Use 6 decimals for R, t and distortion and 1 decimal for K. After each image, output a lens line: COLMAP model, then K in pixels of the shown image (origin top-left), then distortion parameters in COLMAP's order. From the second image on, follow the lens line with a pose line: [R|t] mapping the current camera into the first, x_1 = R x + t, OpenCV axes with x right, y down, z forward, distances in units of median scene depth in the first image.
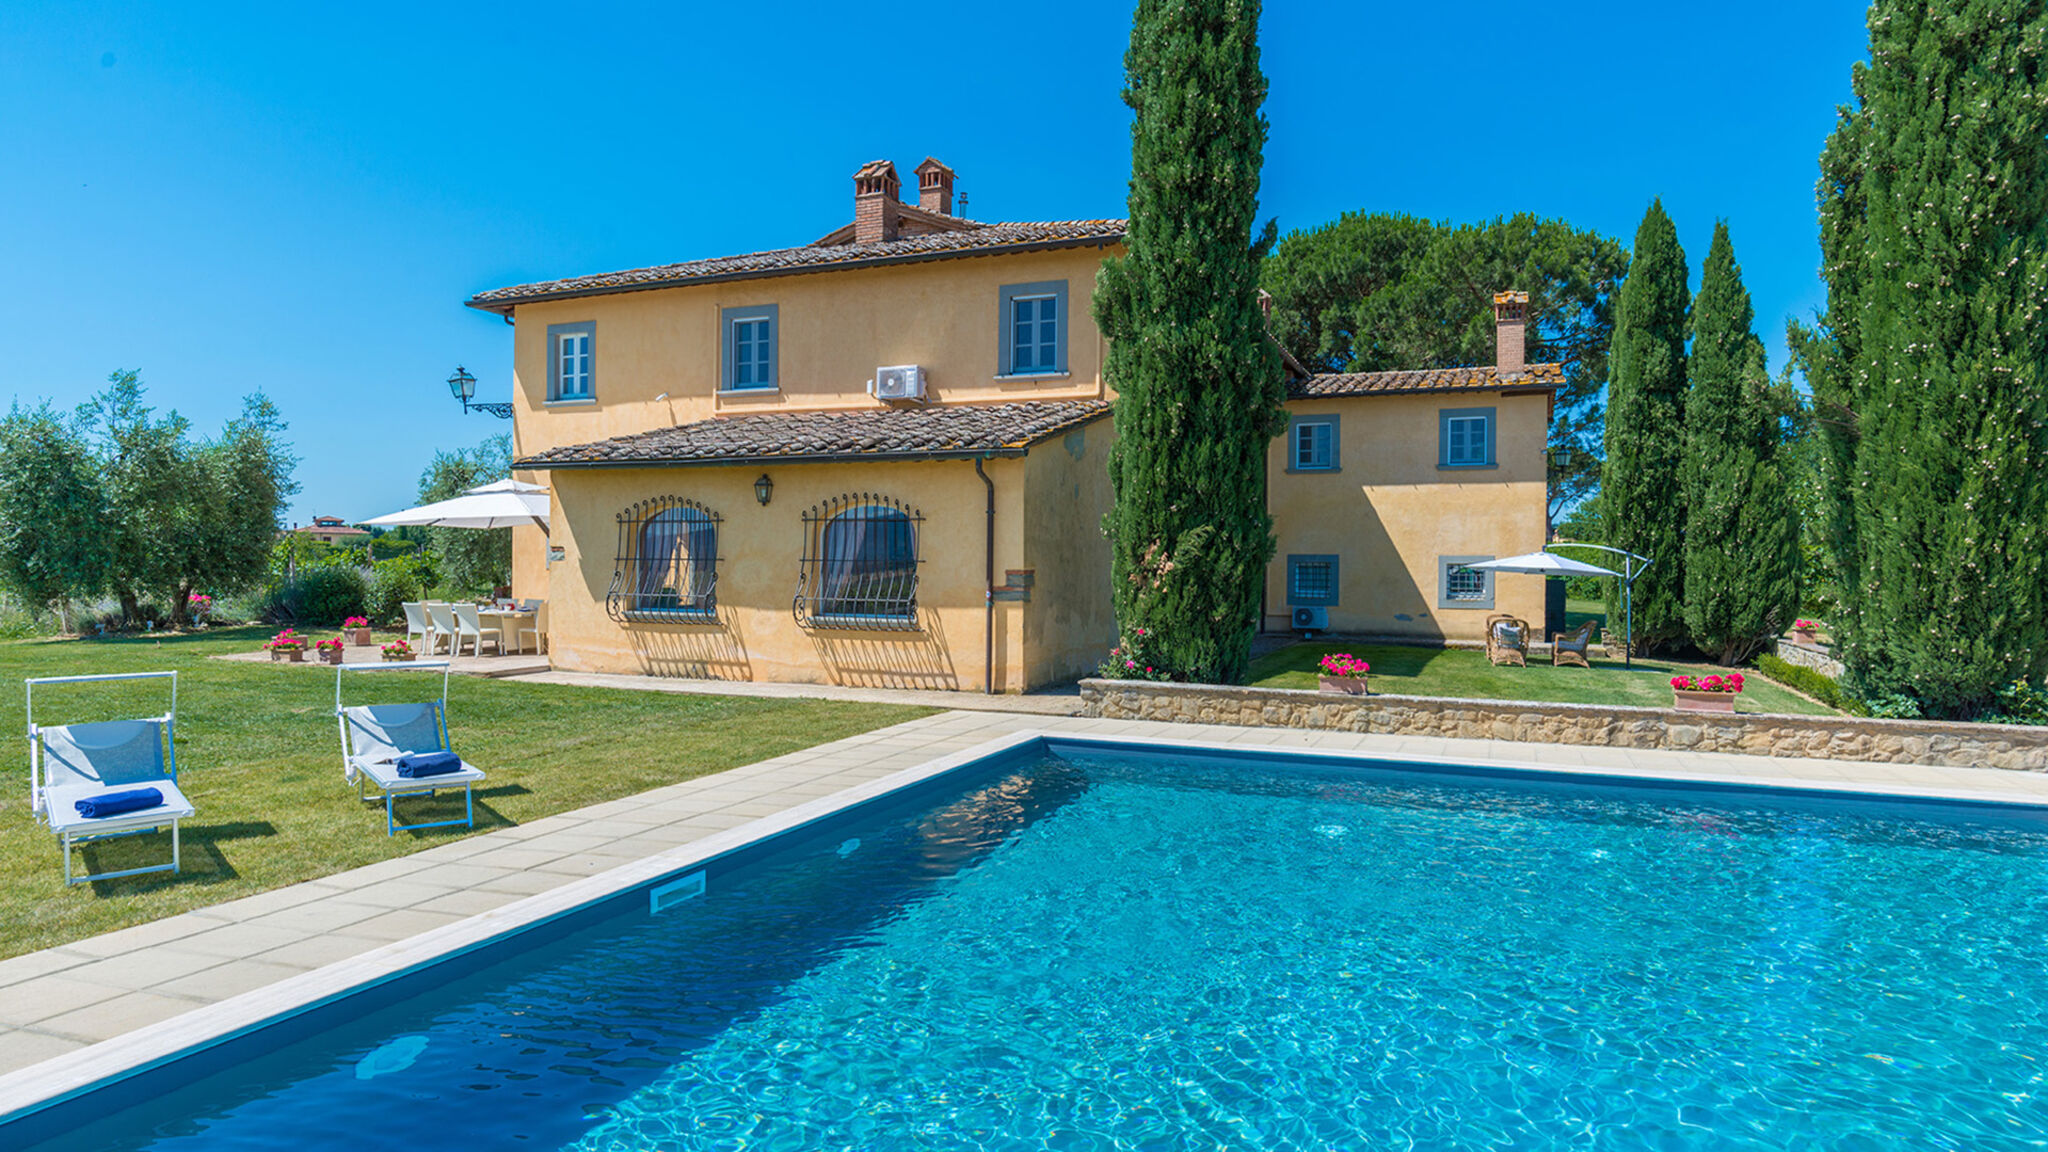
lens RADIAL K [[1167.2, 0, 1033.9], [0, 1167.2, 569.2], [0, 0, 1]] dist [-0.005947, 0.003627]
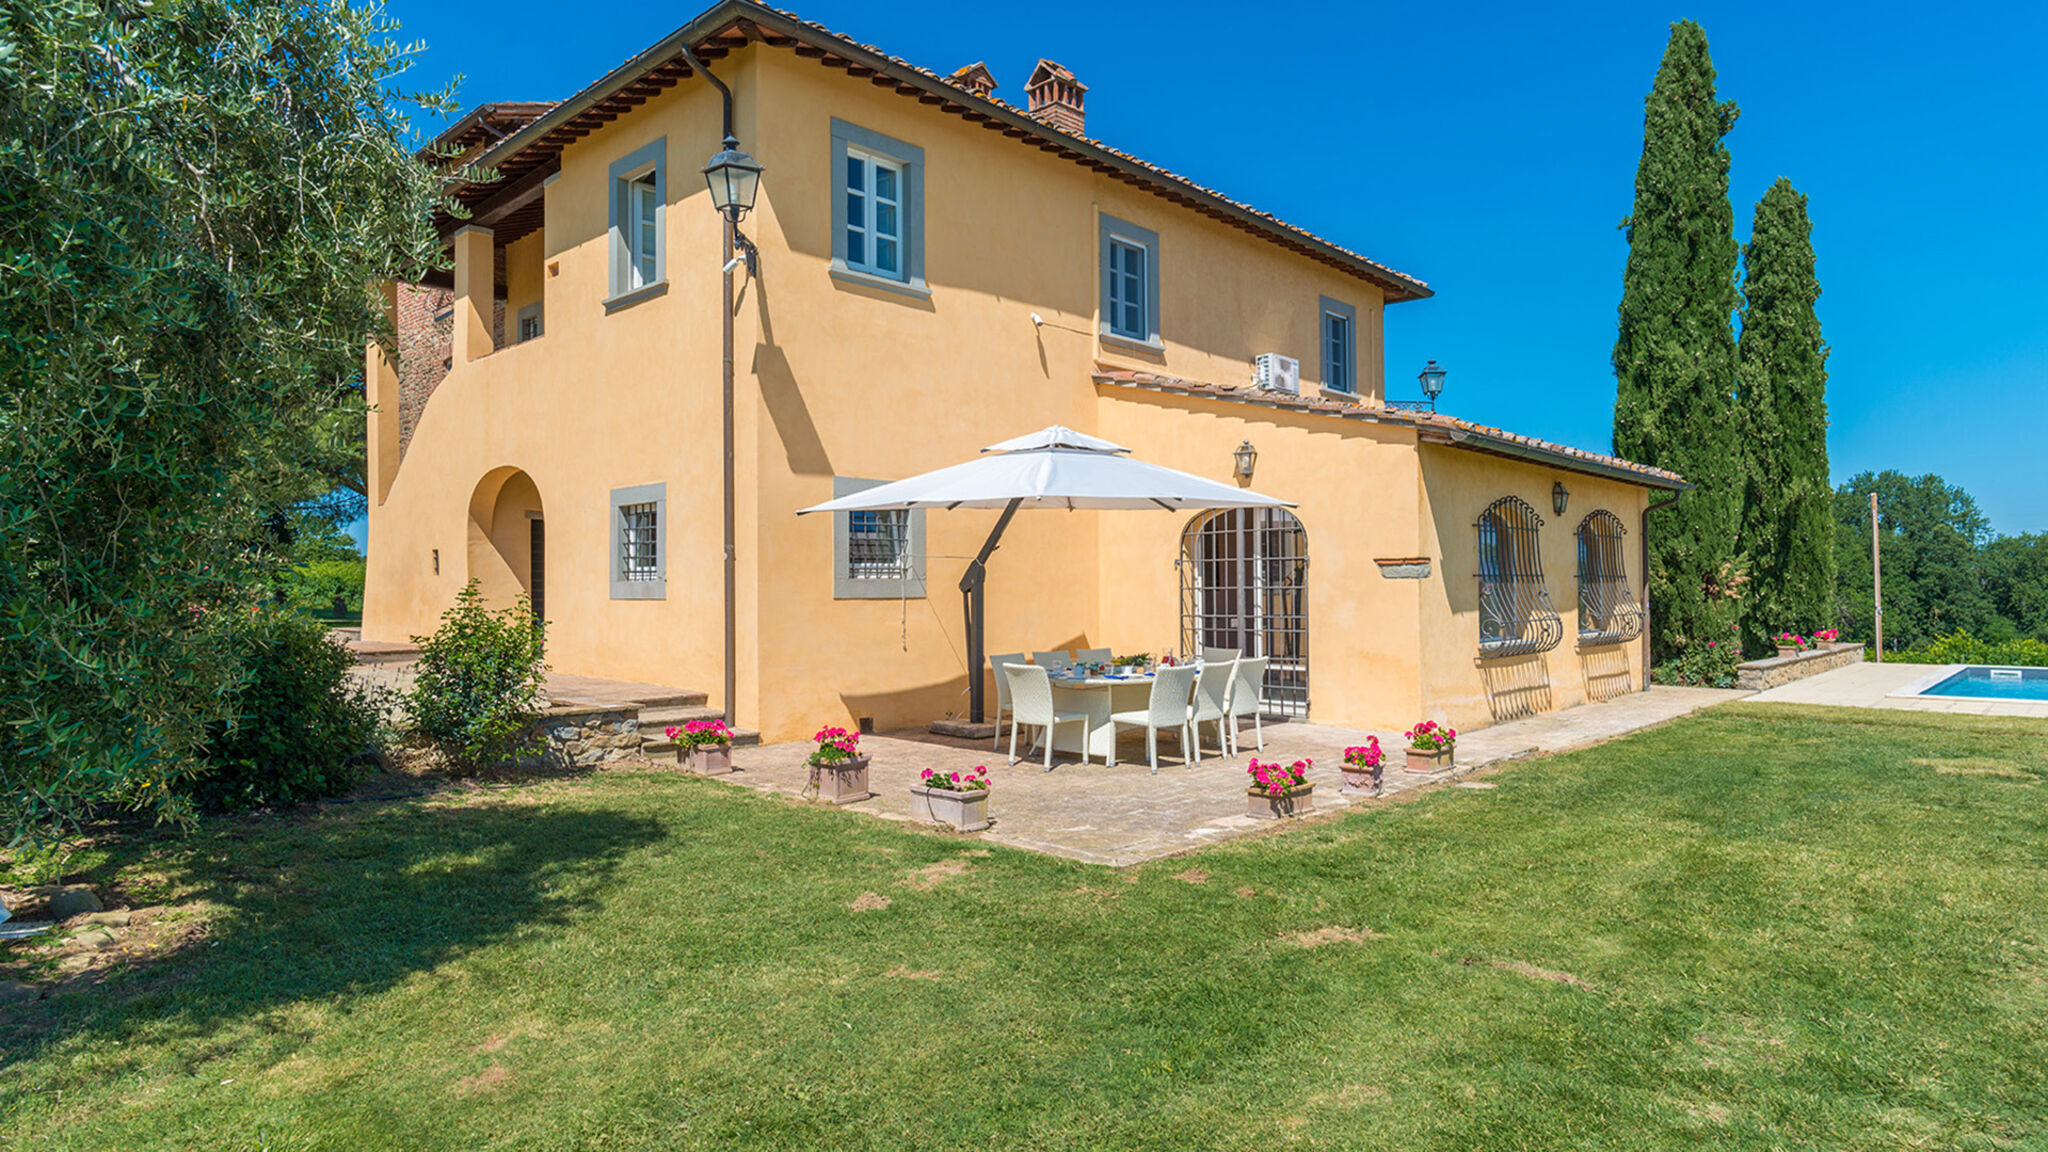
lens RADIAL K [[1167.2, 0, 1017.1], [0, 1167.2, 573.3], [0, 0, 1]] dist [-0.005947, 0.003627]
pose [[0.377627, 0.008089, 0.925923, -1.226279], [0.009879, 0.999870, -0.012764, -0.002496], [-0.925905, 0.013968, 0.377498, 1.050058]]
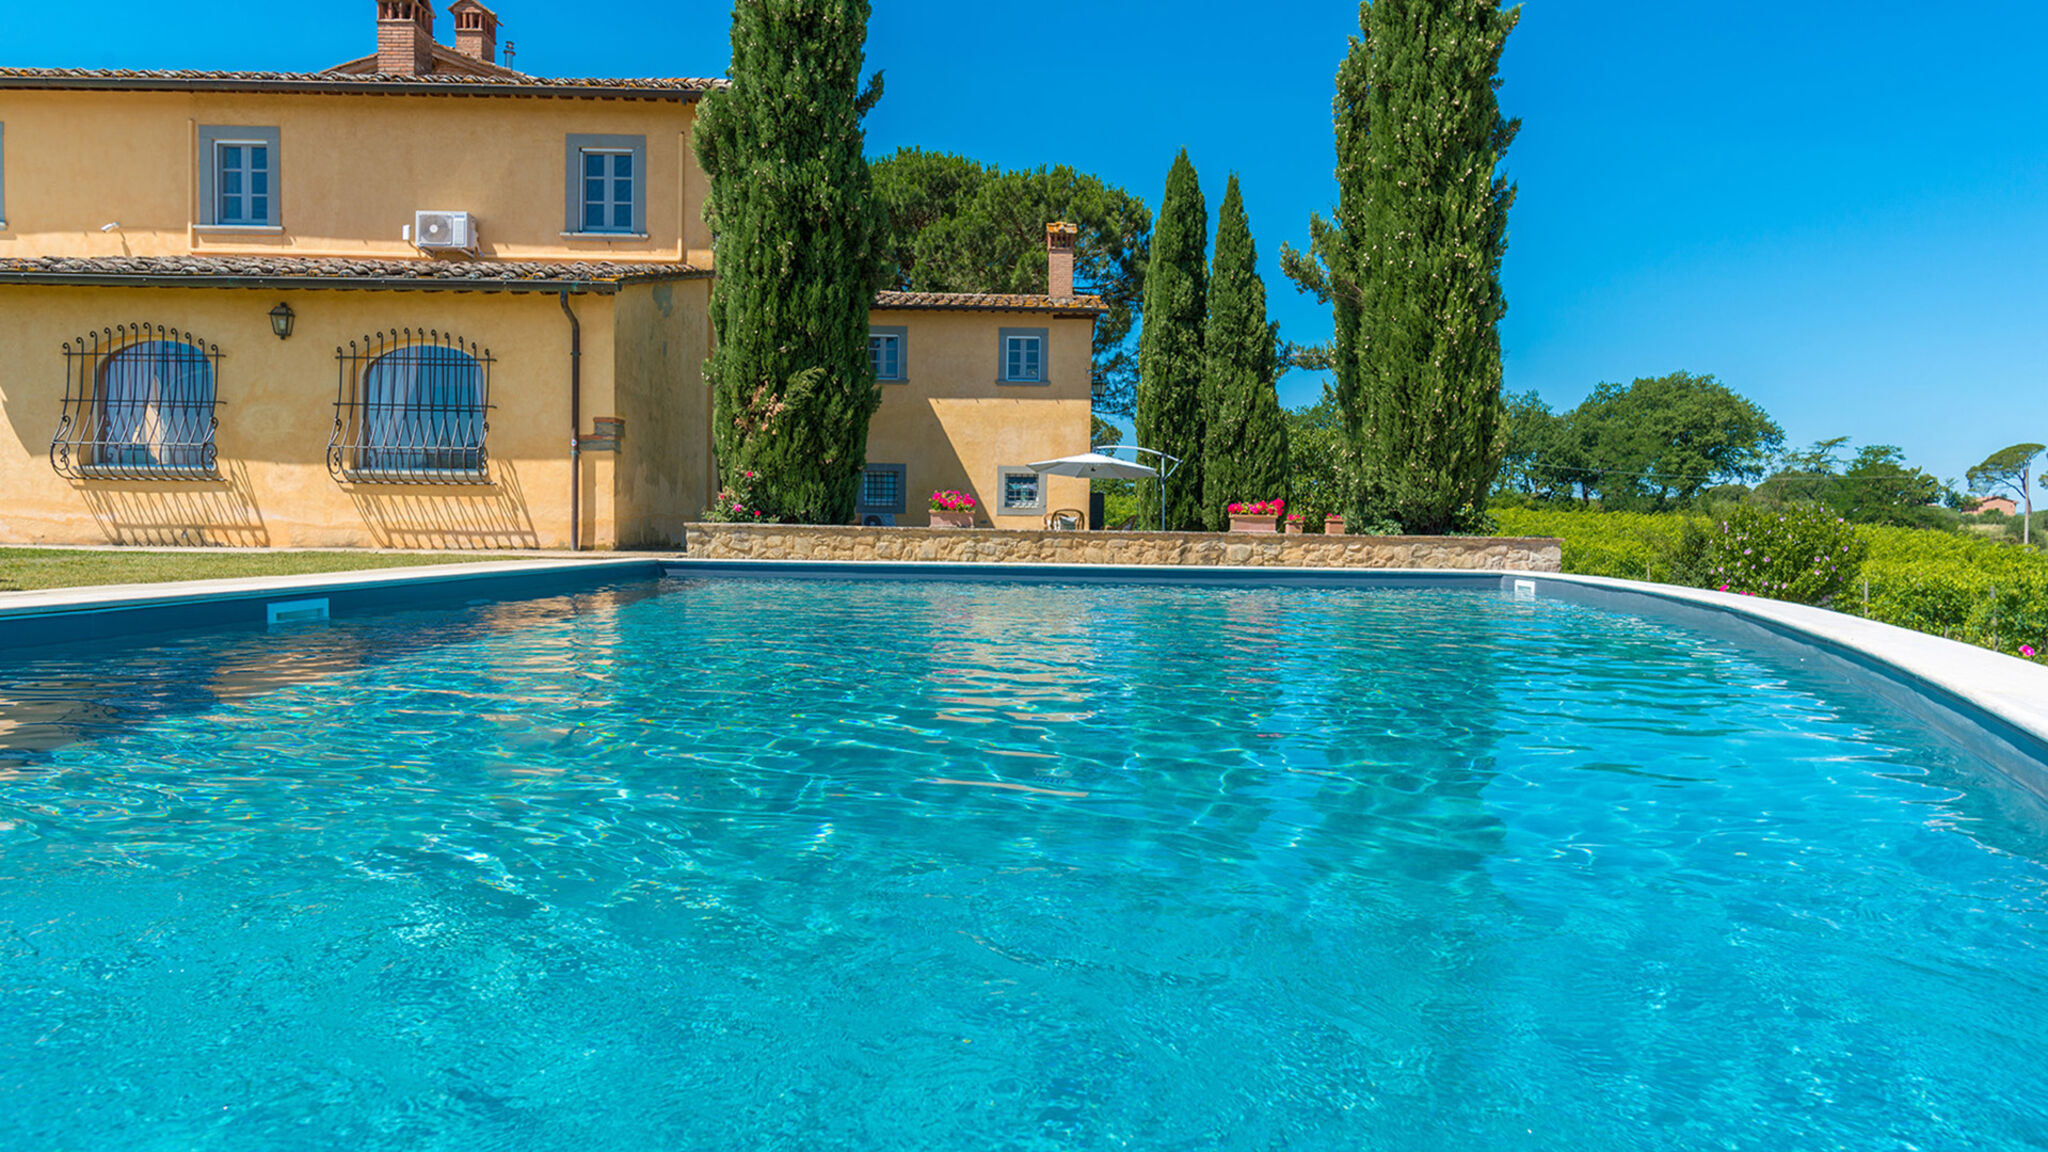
lens RADIAL K [[1167.2, 0, 1036.0], [0, 1167.2, 570.2], [0, 0, 1]] dist [-0.005947, 0.003627]
pose [[0.922908, -0.007413, 0.384950, -0.052947], [-0.004730, 0.999521, 0.030589, 0.085213], [-0.384992, -0.030052, 0.922430, 0.001003]]
